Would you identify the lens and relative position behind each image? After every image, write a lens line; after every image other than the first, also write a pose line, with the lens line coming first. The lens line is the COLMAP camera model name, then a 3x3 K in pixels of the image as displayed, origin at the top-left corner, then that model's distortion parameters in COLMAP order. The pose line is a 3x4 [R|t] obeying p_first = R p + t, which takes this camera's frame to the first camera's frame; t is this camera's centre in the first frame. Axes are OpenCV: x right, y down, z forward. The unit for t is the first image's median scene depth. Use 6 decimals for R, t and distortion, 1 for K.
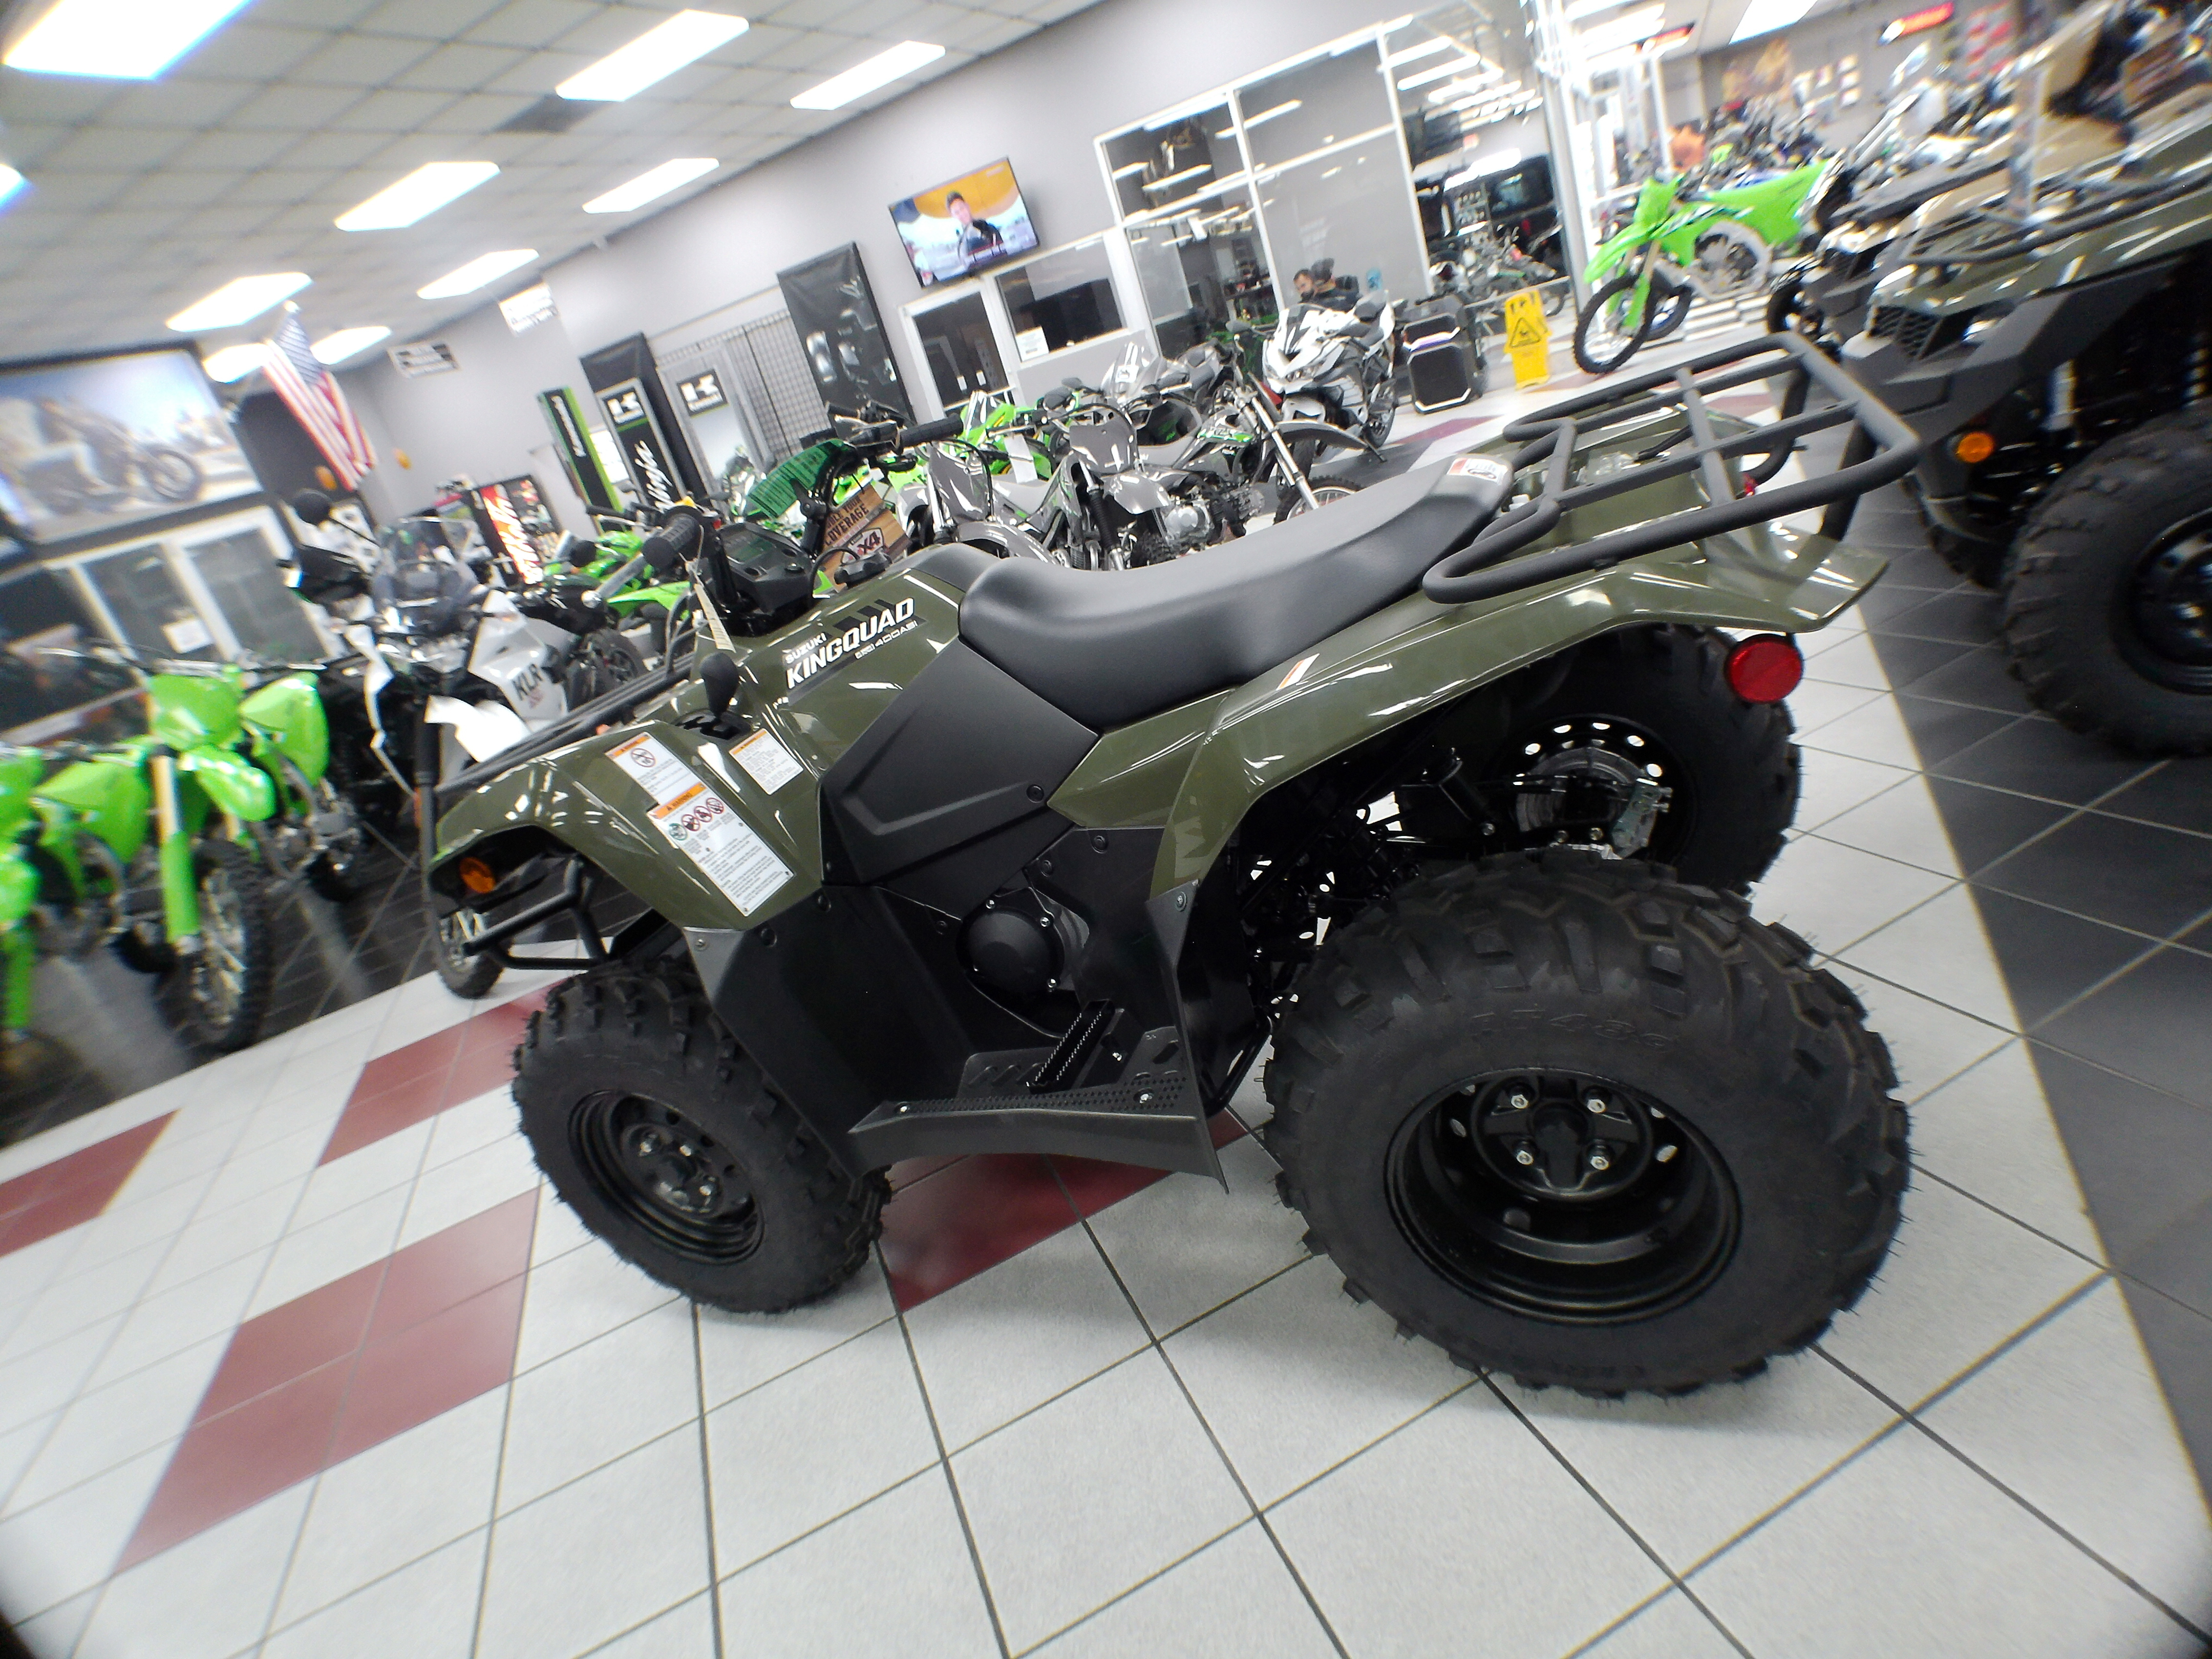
lens RADIAL K [[1218.2, 0, 1095.2], [0, 1218.2, 825.9], [0, 0, 1]] dist [-0.038229, 0.000173]
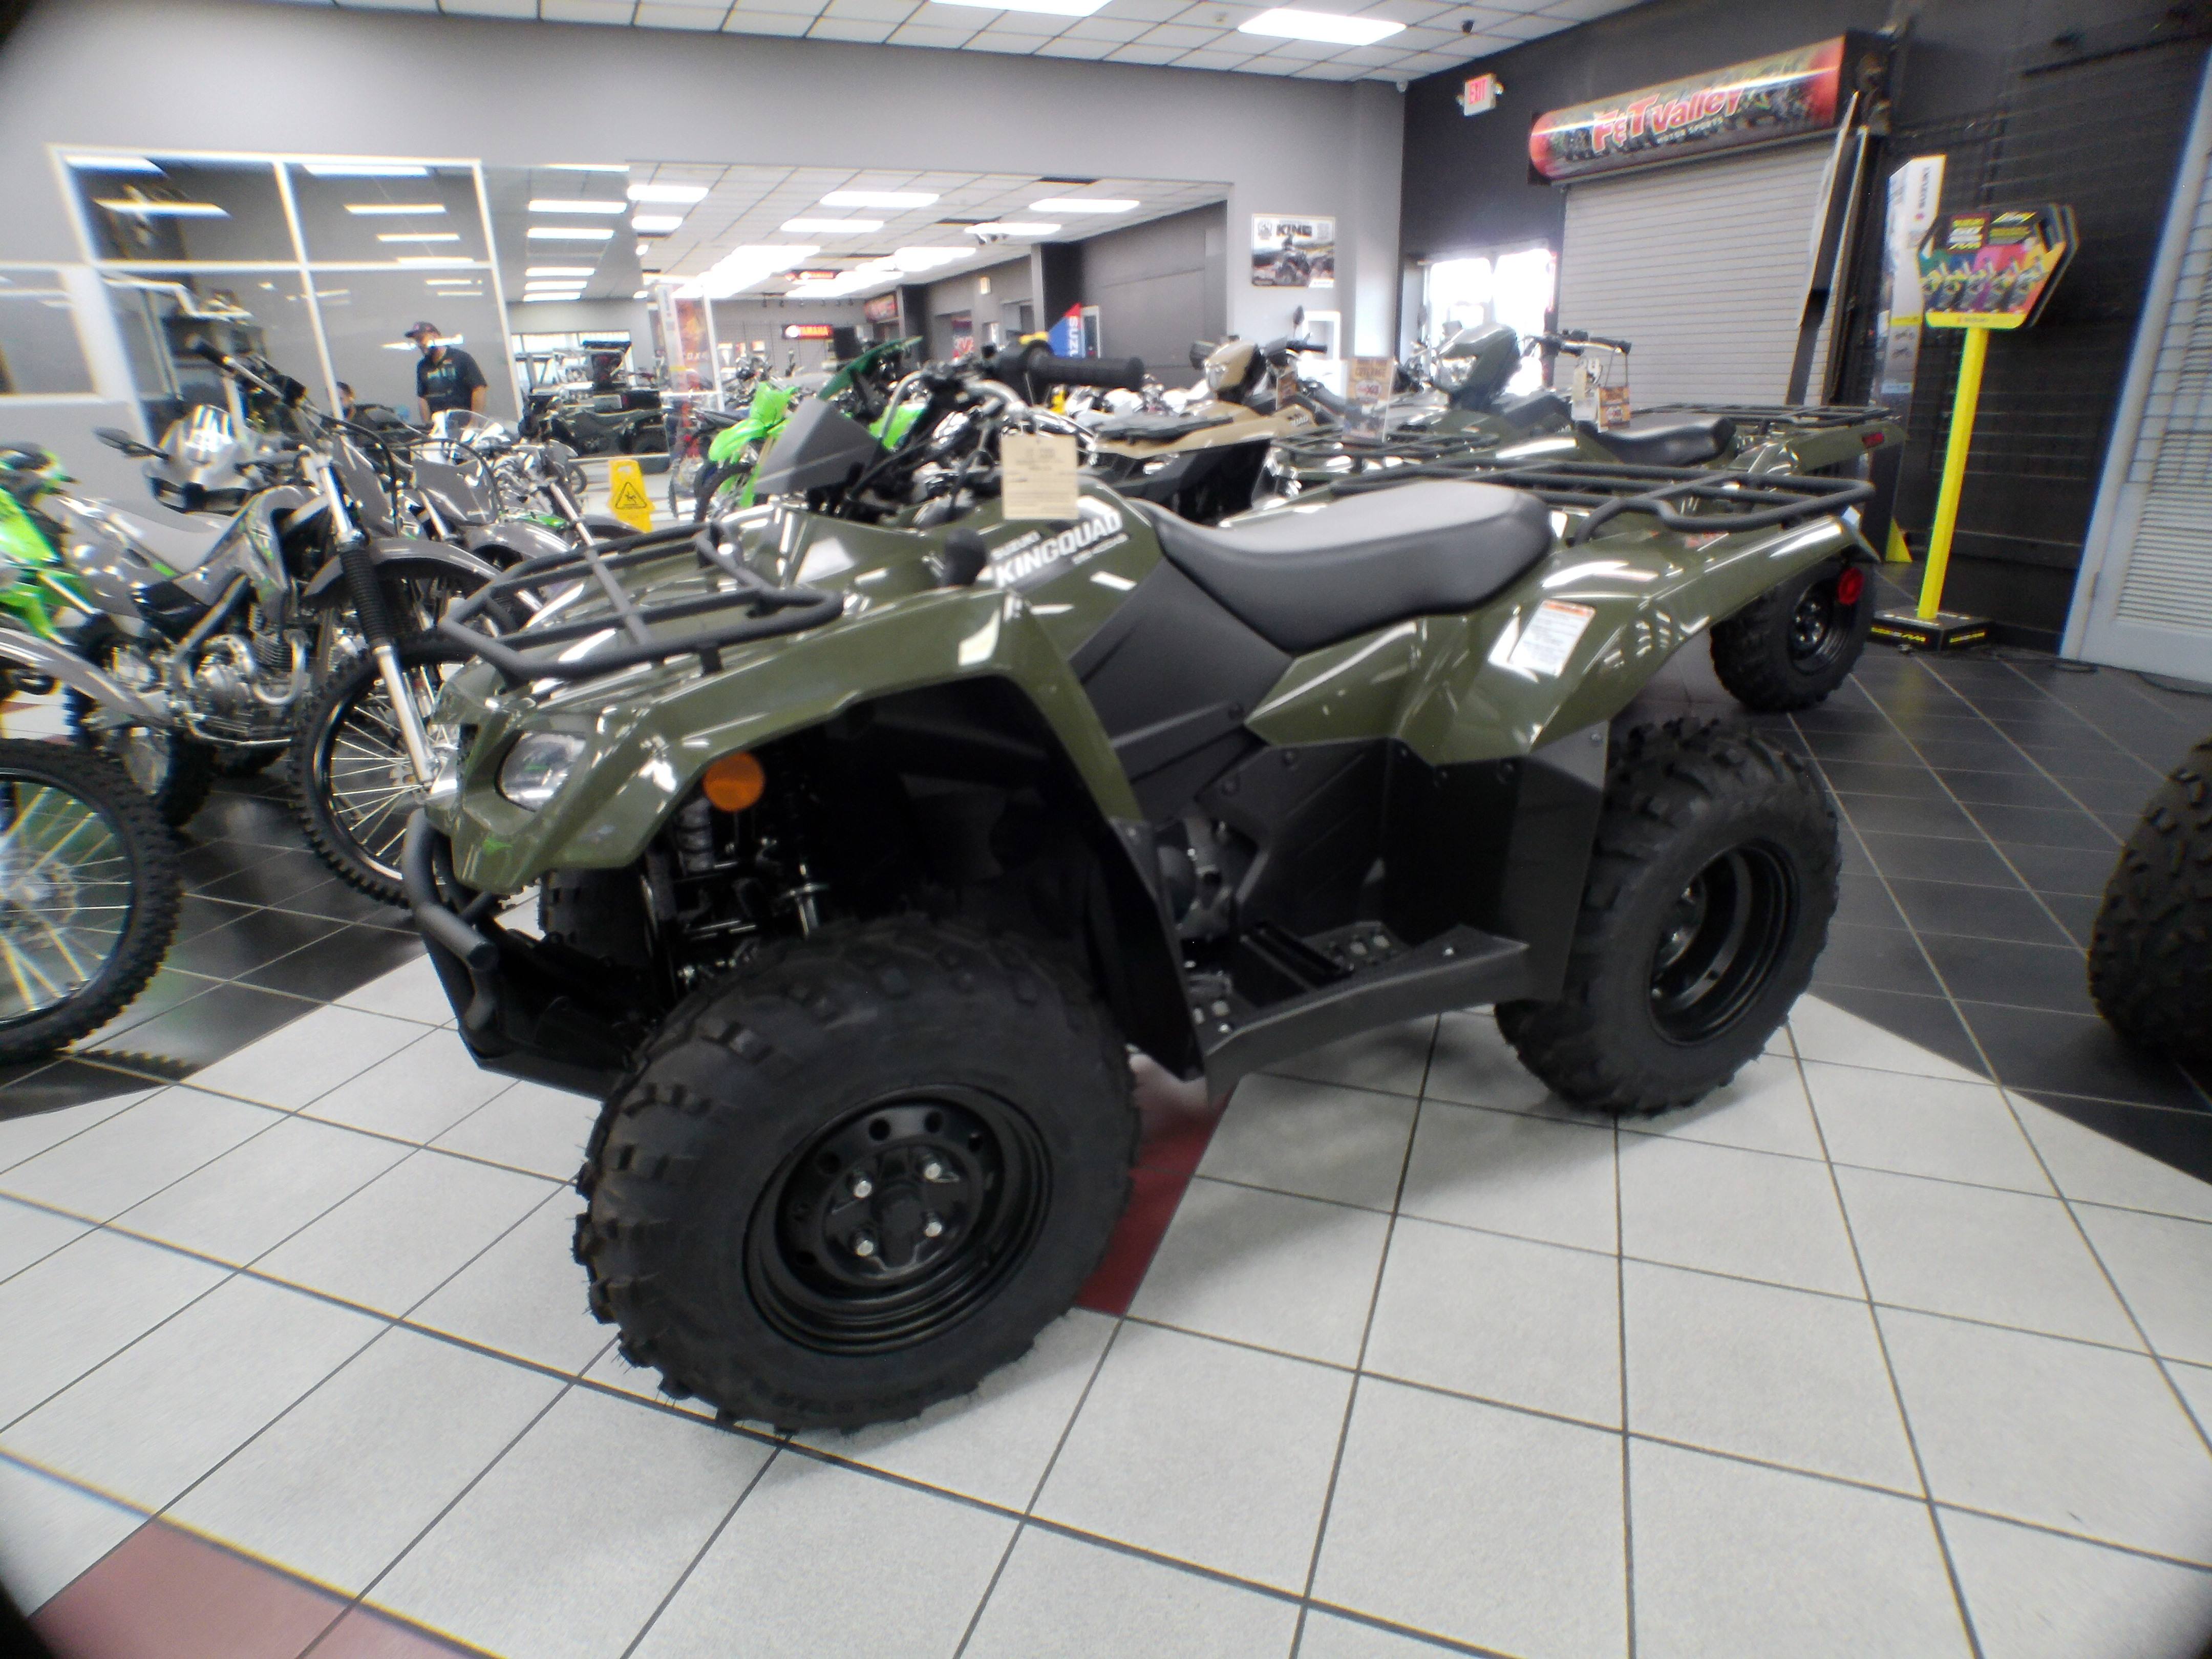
lens RADIAL K [[1196.6, 0, 1110.5], [0, 1196.6, 835.6], [0, 0, 1]] dist [-0.032718, 0.002057]
pose [[0.623275, -0.009157, 0.781949, -0.394763], [0.134492, 0.986287, -0.095651, 0.068705], [-0.770350, 0.164783, 0.615960, 0.204951]]
